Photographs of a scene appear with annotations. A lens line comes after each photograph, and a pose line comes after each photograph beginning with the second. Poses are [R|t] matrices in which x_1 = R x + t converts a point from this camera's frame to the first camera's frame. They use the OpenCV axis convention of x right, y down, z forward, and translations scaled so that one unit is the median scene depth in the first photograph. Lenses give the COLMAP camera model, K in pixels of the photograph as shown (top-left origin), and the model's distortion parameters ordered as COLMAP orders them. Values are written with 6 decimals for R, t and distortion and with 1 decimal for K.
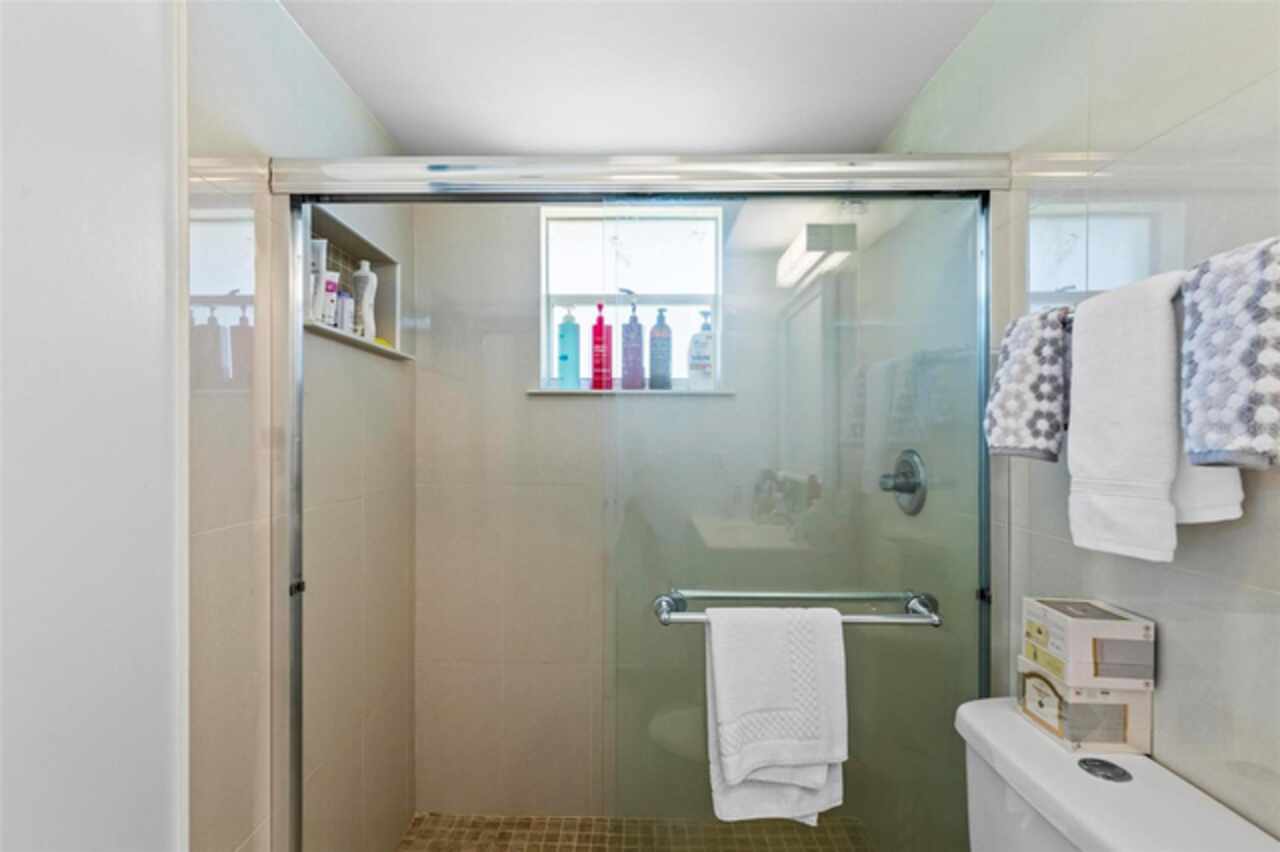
lens RADIAL K [[574.7, 0, 636.7], [0, 574.7, 434.9], [0, 0, 1]] dist [0.008176, -0.002221]
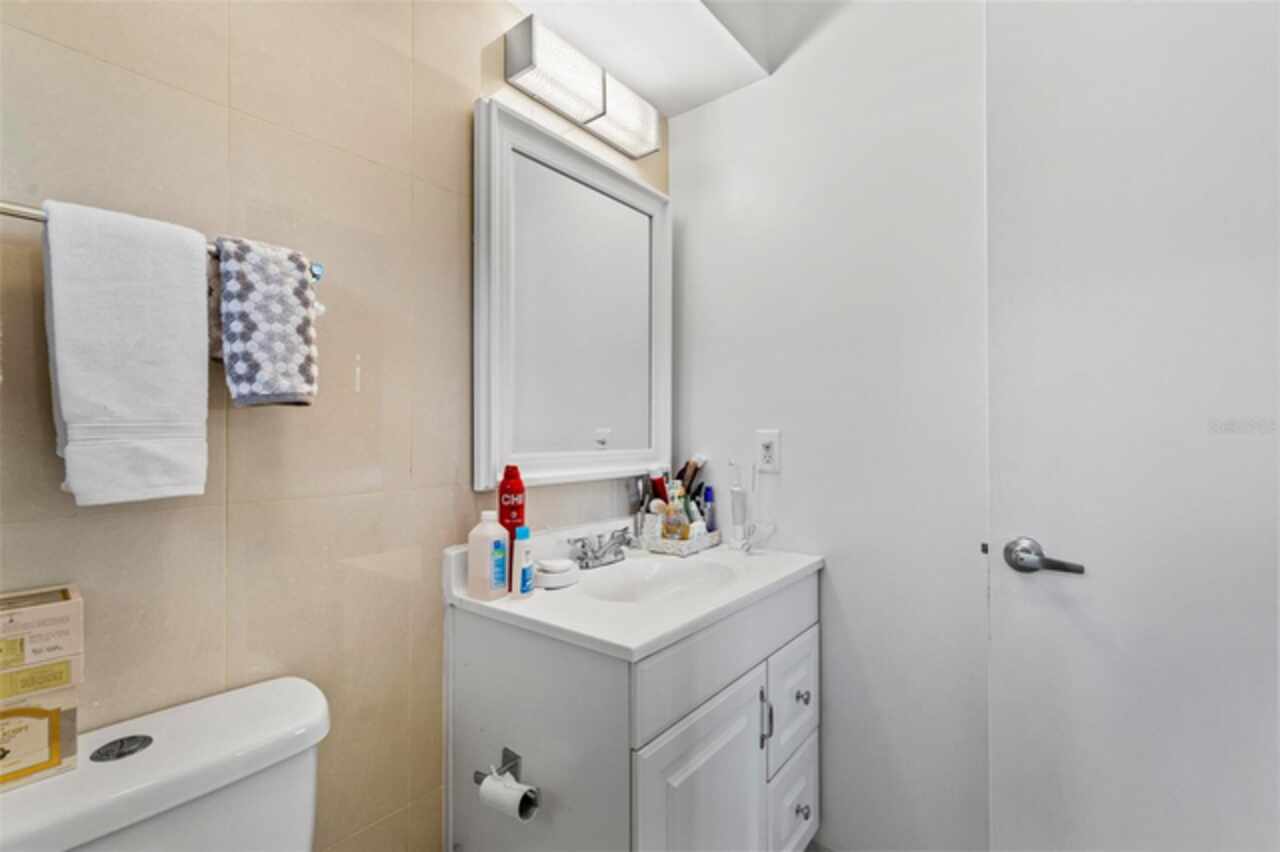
lens RADIAL K [[574.7, 0, 638.2], [0, 574.7, 423.0], [0, 0, 1]] dist [0.008176, -0.002221]
pose [[-0.793597, 0.005043, 0.608423, -0.308334], [-0.001379, 0.999948, -0.010086, 0.071578], [-0.608442, -0.008843, -0.793549, 1.026097]]
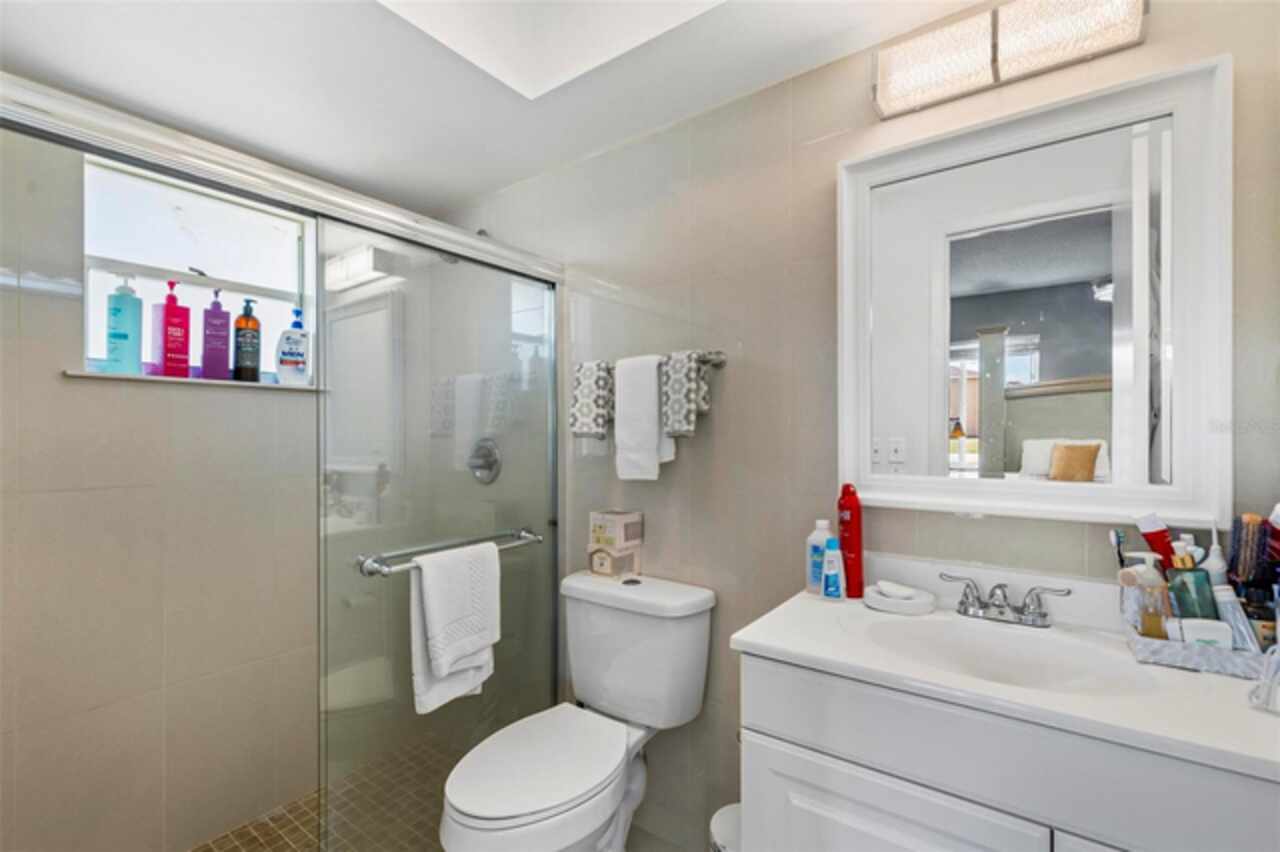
lens RADIAL K [[574.7, 0, 634.8], [0, 574.7, 431.9], [0, 0, 1]] dist [0.008176, -0.002221]
pose [[0.577556, -0.001322, 0.816350, -0.765690], [0.005755, 0.999980, -0.002453, 0.023683], [-0.816331, 0.006115, 0.577552, -0.199830]]
